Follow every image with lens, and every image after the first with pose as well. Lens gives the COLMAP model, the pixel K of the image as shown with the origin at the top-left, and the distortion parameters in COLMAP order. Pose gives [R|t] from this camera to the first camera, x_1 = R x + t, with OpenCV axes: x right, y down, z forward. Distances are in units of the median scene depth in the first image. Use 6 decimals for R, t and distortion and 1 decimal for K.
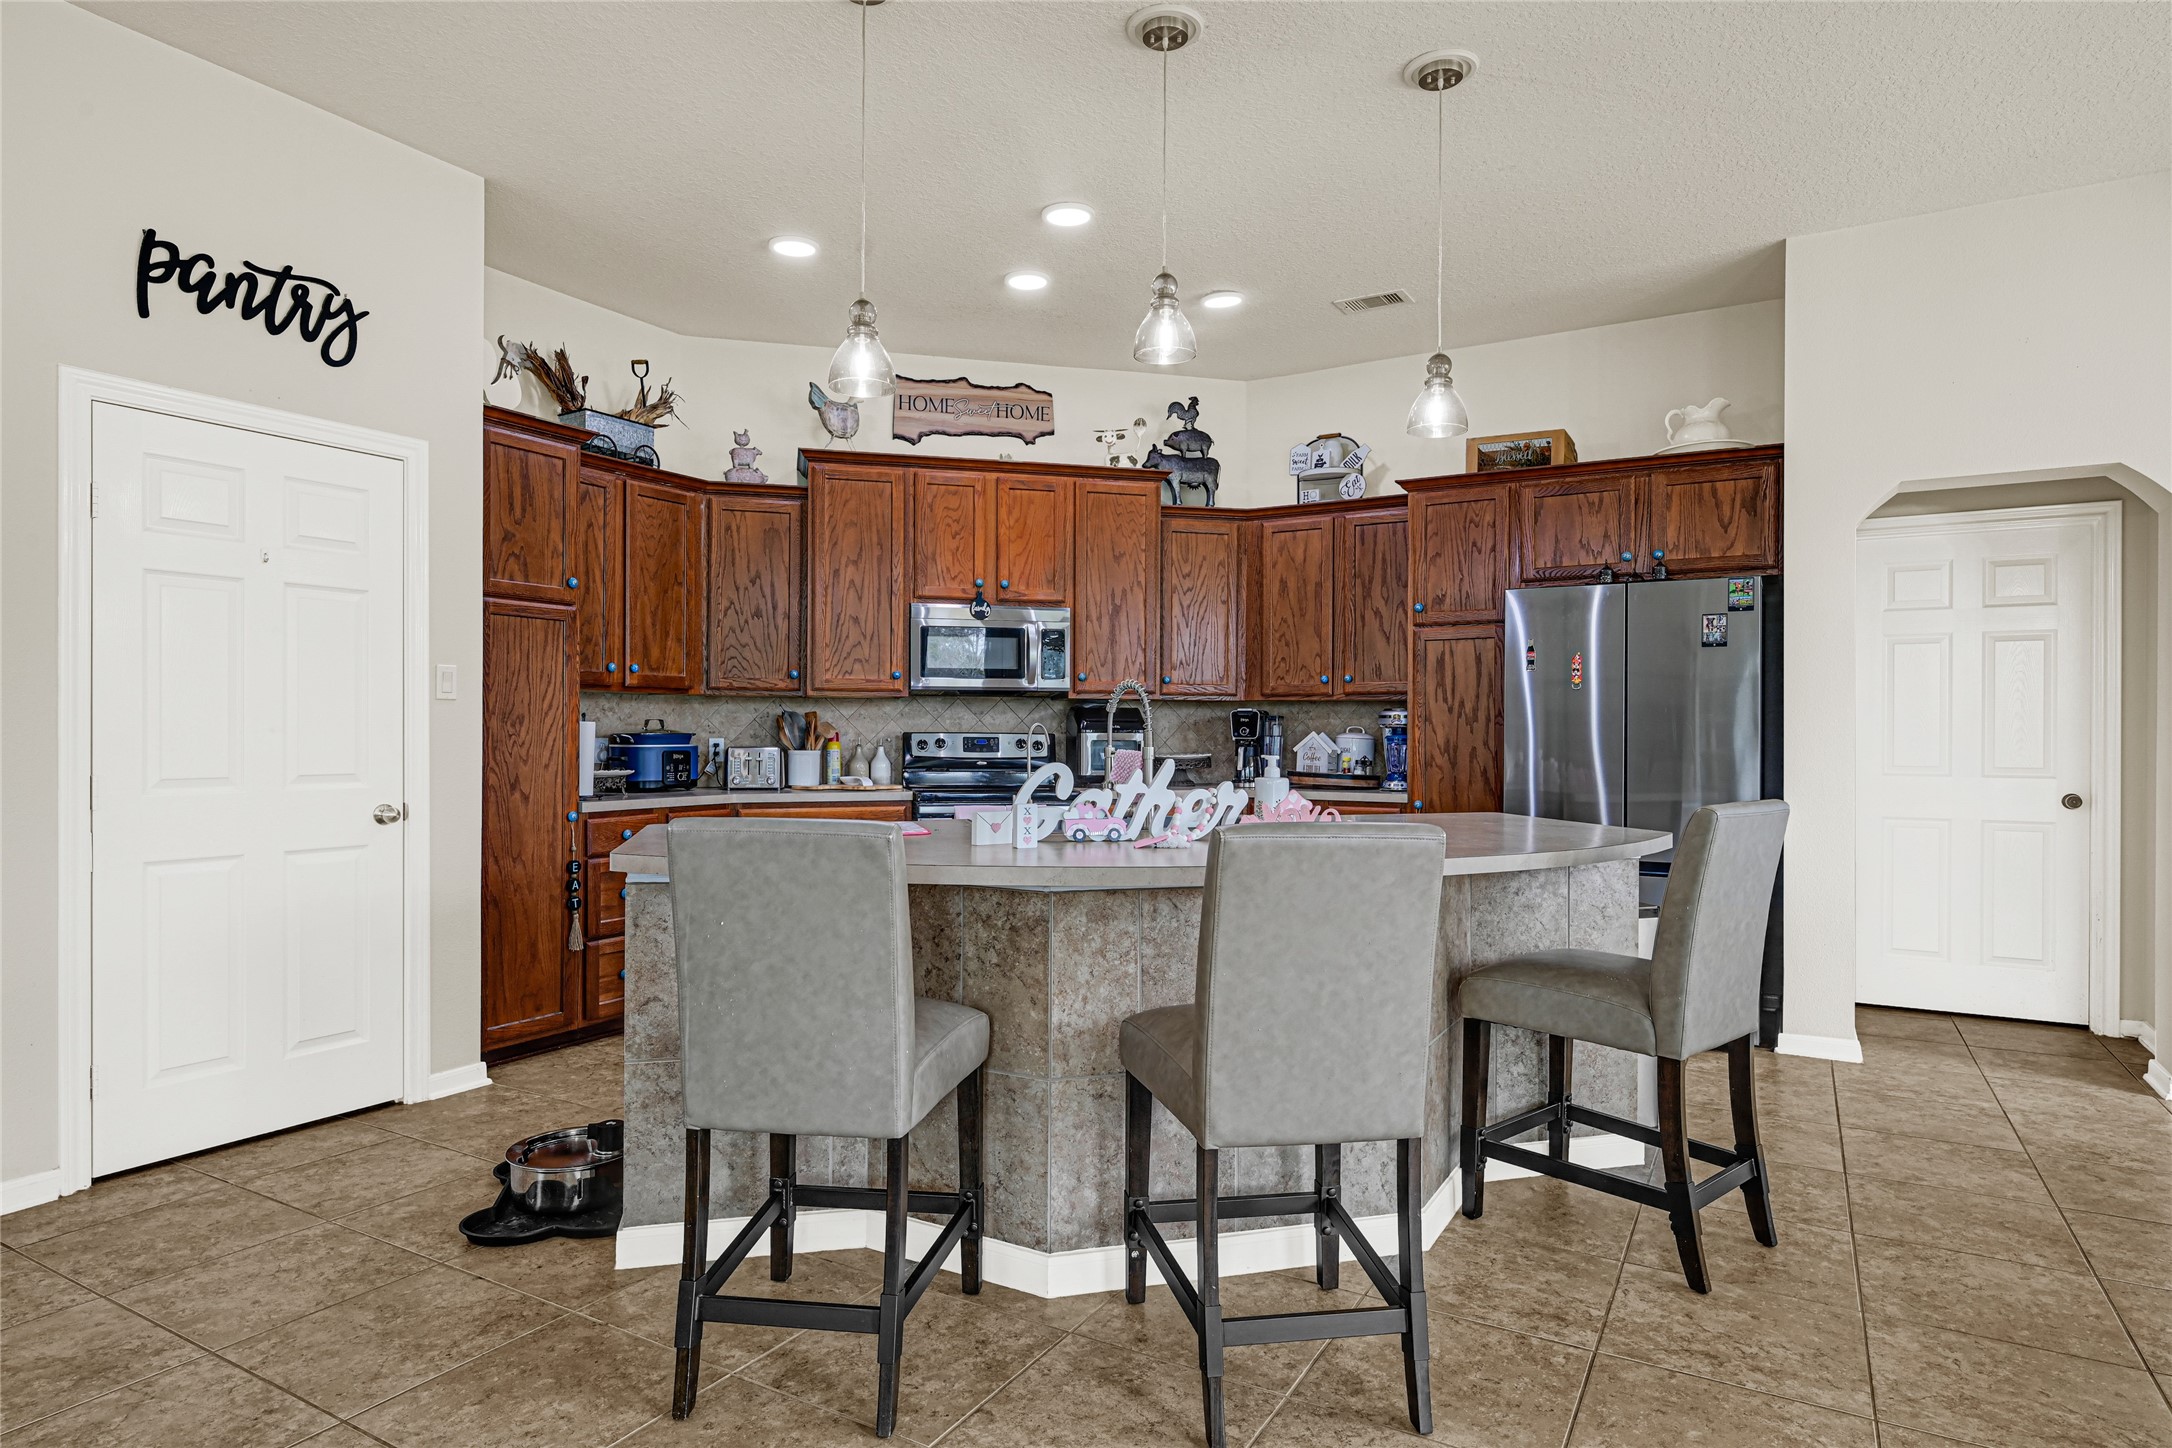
lens RADIAL K [[1214.6, 0, 1086.0], [0, 1214.6, 724.0], [0, 0, 1]] dist [0.000188, -0.000326]
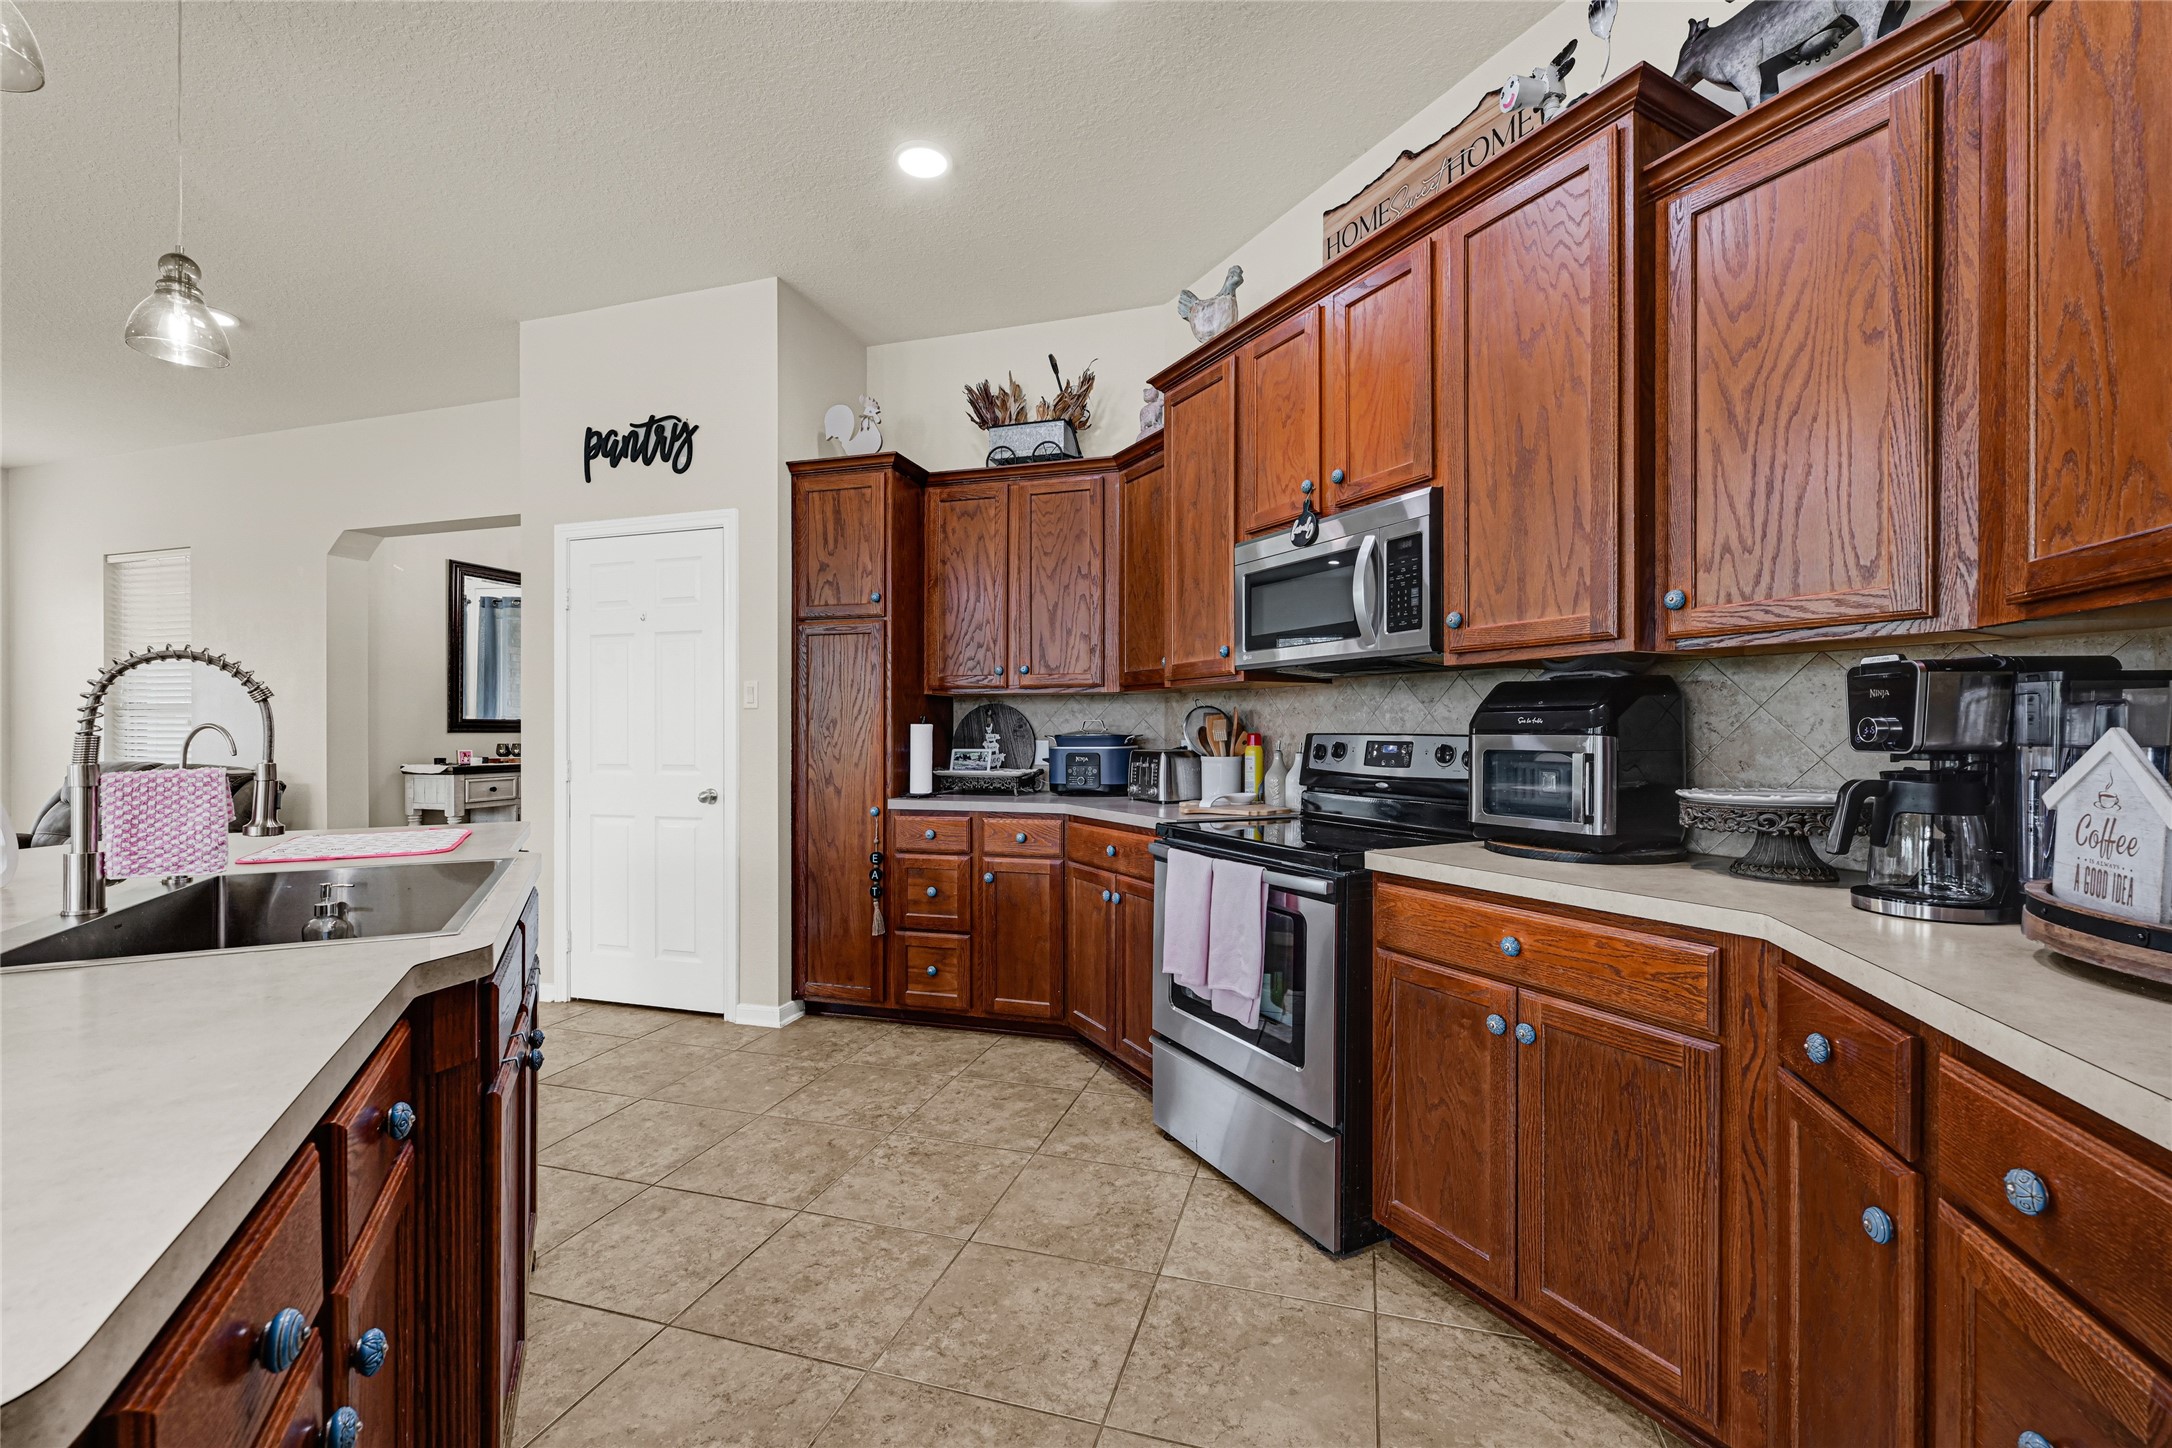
lens RADIAL K [[892.2, 0, 1086.0], [0, 892.2, 724.0], [0, 0, 1]] dist [-0.000449, -0.000037]
pose [[0.233007, -0.010303, -0.972420, 0.417203], [0.009052, 0.999924, -0.008425, 0.006410], [0.972433, -0.006839, 0.233083, 1.037422]]
